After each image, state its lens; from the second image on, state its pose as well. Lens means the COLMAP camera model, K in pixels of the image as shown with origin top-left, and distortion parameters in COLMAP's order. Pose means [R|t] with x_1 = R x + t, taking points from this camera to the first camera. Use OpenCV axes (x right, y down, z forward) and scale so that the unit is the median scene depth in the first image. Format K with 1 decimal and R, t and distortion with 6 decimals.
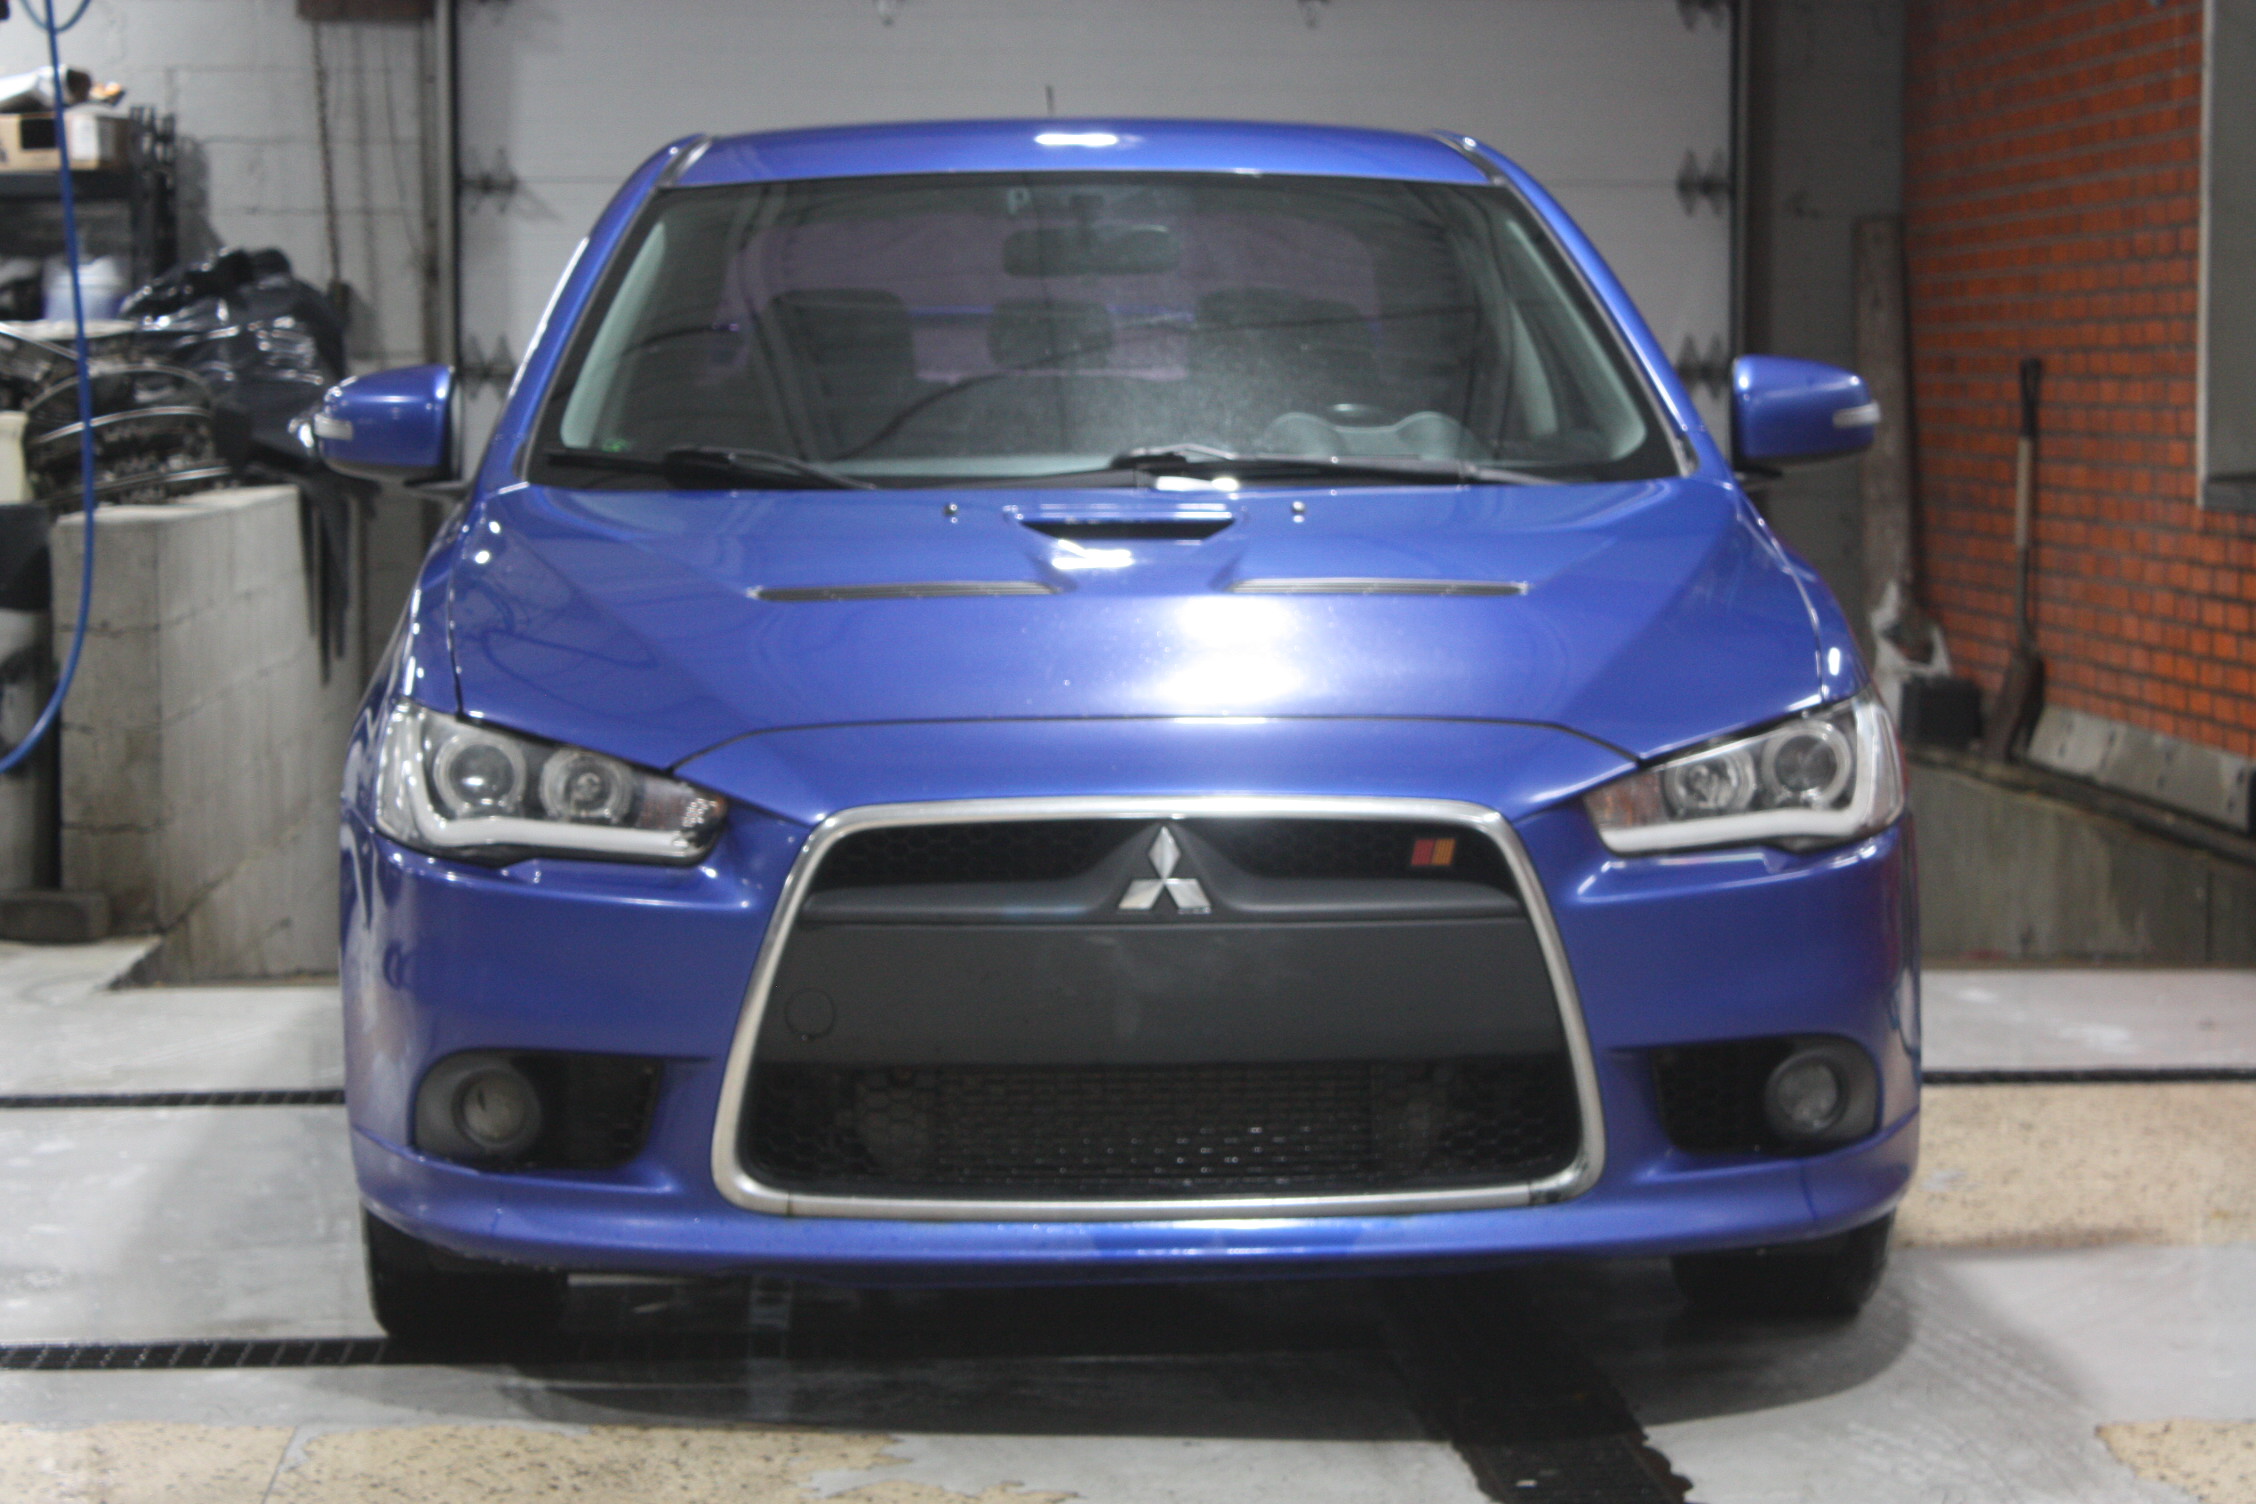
lens RADIAL K [[5828.9, 0, 1127.5], [0, 5828.9, 746.0], [0, 0, 1]] dist [0.176256, 0.000000]
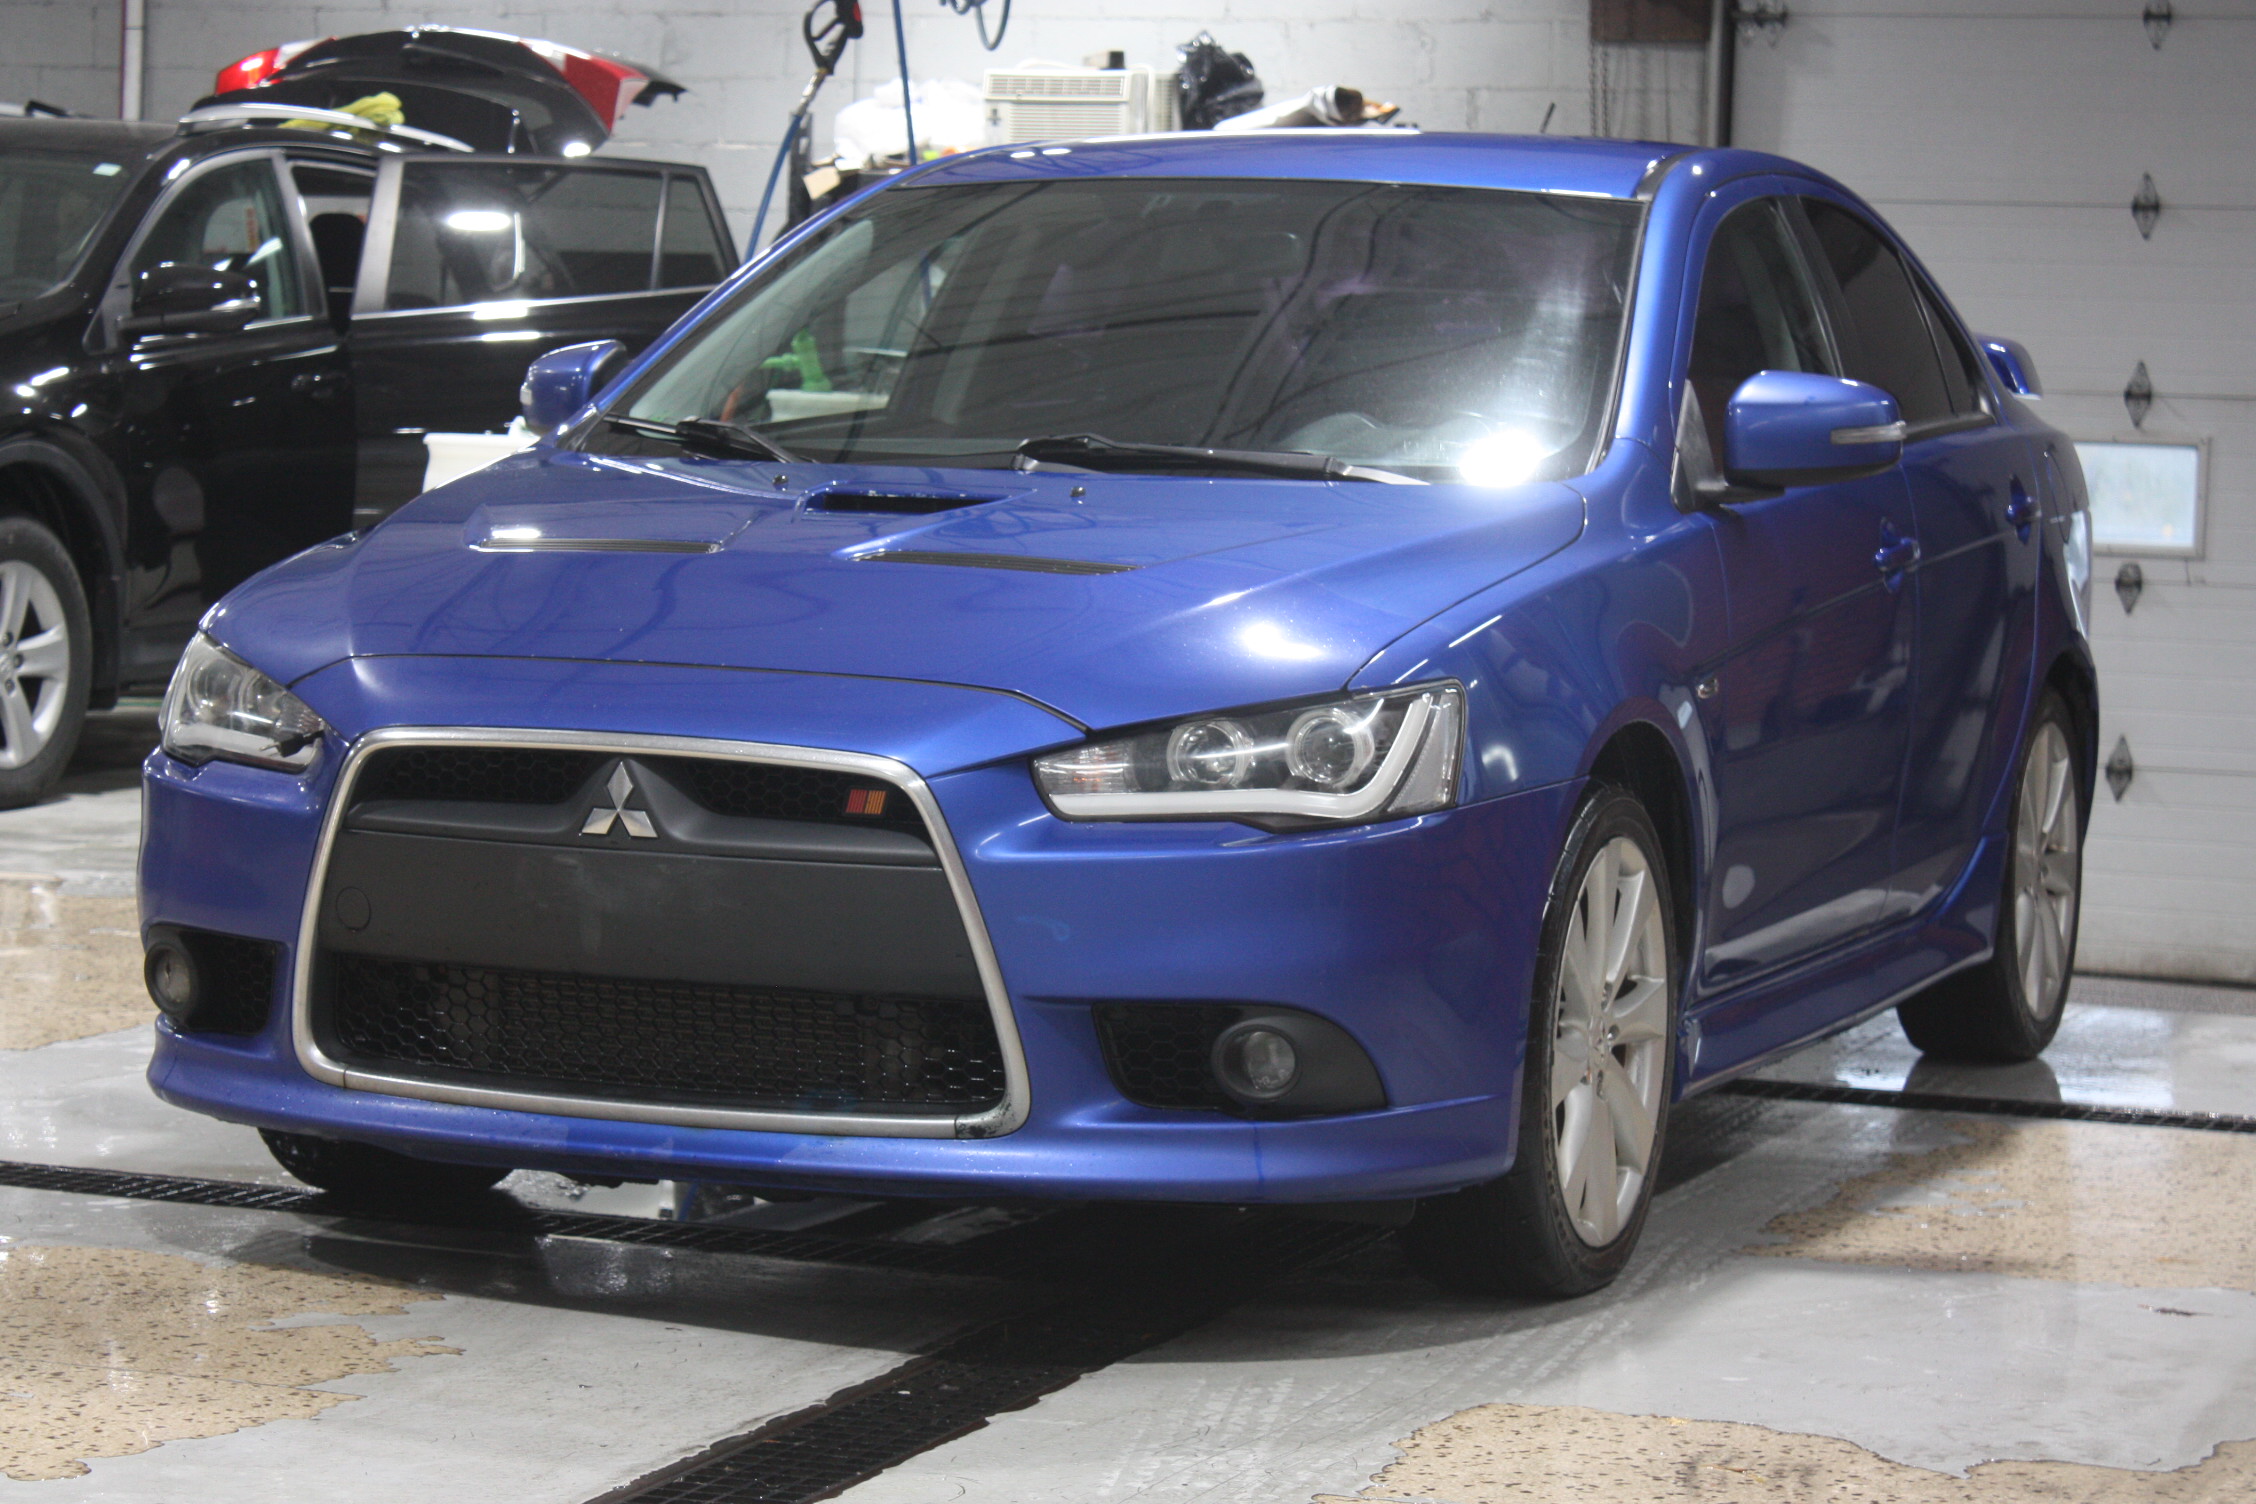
lens RADIAL K [[5828.9, 0, 1127.0], [0, 5828.9, 757.2], [0, 0, 1]] dist [0.176256, 0.000000]
pose [[0.906050, 0.060251, -0.418860, 0.542237], [-0.061661, 0.998045, 0.010184, -0.003953], [0.418655, 0.016600, 0.907994, 0.037377]]
